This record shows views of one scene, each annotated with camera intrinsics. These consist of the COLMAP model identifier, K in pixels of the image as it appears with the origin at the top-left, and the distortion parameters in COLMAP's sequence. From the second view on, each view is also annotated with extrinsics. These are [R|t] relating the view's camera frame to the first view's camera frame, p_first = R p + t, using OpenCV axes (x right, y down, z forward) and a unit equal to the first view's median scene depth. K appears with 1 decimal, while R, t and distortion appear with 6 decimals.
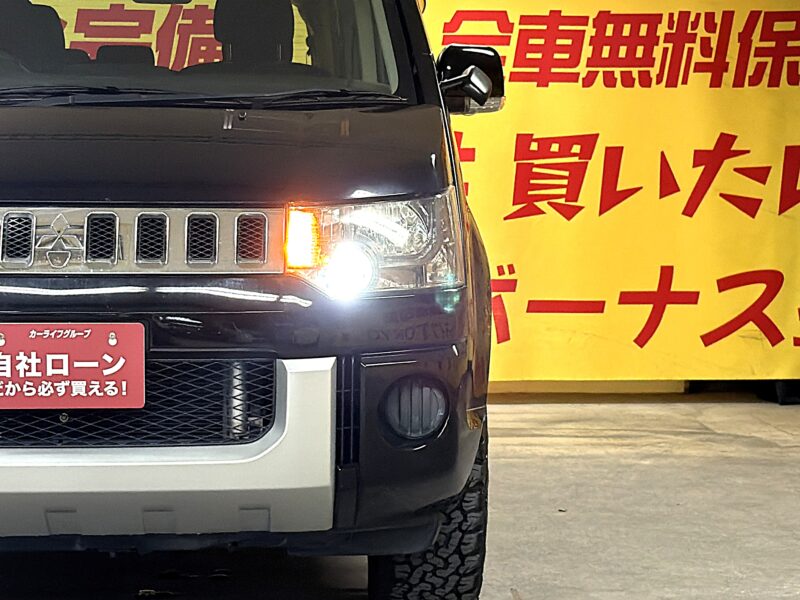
lens RADIAL K [[2111.5, 0, 399.9], [0, 2111.5, 297.1], [0, 0, 1]] dist [0.128969, 0.000000]
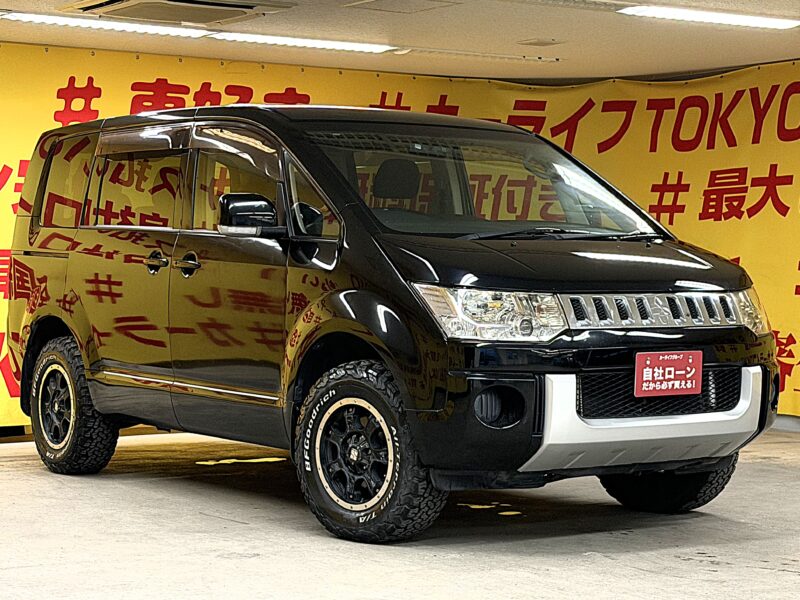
lens RADIAL K [[1761.1, 0, 395.5], [0, 1761.1, 298.5], [0, 0, 1]] dist [0.032321, 0.000000]
pose [[0.862152, -0.011892, 0.506510, -1.059717], [0.032972, 0.998922, -0.032671, 0.006392], [-0.505576, 0.044868, 0.861615, -0.268422]]
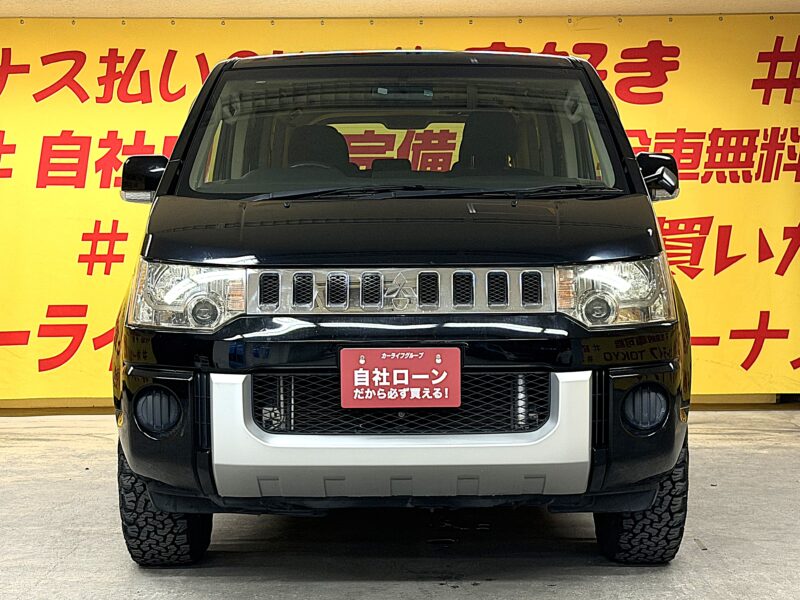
lens RADIAL K [[1521.6, 0, 416.5], [0, 1521.6, 305.8], [0, 0, 1]] dist [0.141753, 0.000000]
pose [[0.997762, -0.009458, -0.066201, -0.070378], [0.007951, 0.999704, -0.022994, 0.006329], [0.066399, 0.022416, 0.997541, -0.030678]]
